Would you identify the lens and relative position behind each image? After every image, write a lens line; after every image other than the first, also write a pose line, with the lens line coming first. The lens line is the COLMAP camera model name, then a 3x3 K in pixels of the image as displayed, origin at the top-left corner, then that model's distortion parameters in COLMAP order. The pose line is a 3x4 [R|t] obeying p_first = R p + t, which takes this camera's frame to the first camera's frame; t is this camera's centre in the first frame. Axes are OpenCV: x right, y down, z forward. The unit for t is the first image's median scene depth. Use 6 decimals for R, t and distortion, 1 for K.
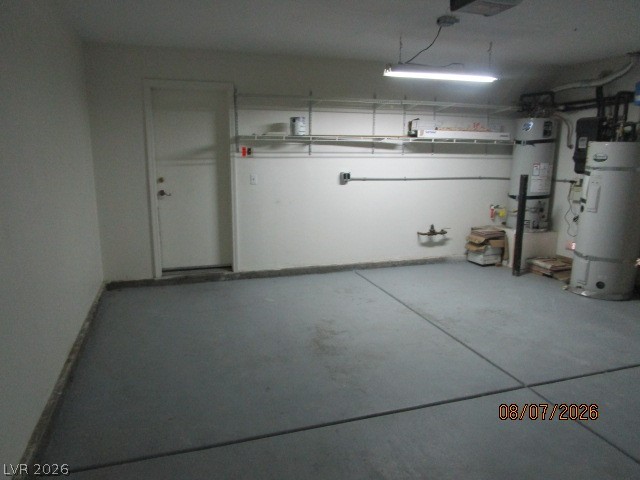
lens RADIAL K [[462.9, 0, 318.3], [0, 462.9, 250.2], [0, 0, 1]] dist [-0.006269, 0.001997]
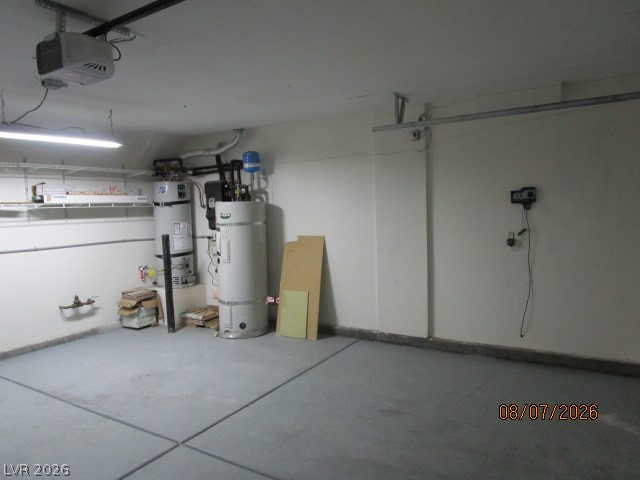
lens RADIAL K [[462.9, 0, 318.3], [0, 462.9, 250.2], [0, 0, 1]] dist [-0.006269, 0.001997]
pose [[0.768141, -0.095552, 0.633111, 0.045022], [0.175534, 0.982344, -0.064711, -0.000311], [-0.615750, 0.160839, 0.771351, -0.013521]]
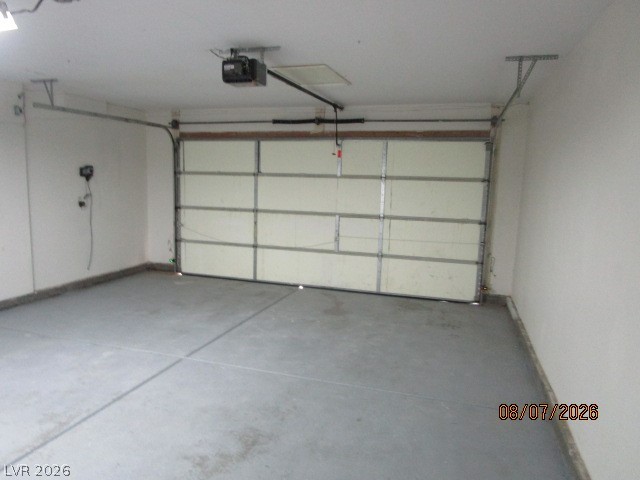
lens RADIAL K [[462.9, 0, 318.3], [0, 462.9, 250.2], [0, 0, 1]] dist [-0.006269, 0.001997]
pose [[-0.816700, -0.119186, 0.564620, -0.286008], [0.086377, 0.942166, 0.323824, -0.195797], [-0.570561, 0.313237, -0.759172, 0.864294]]
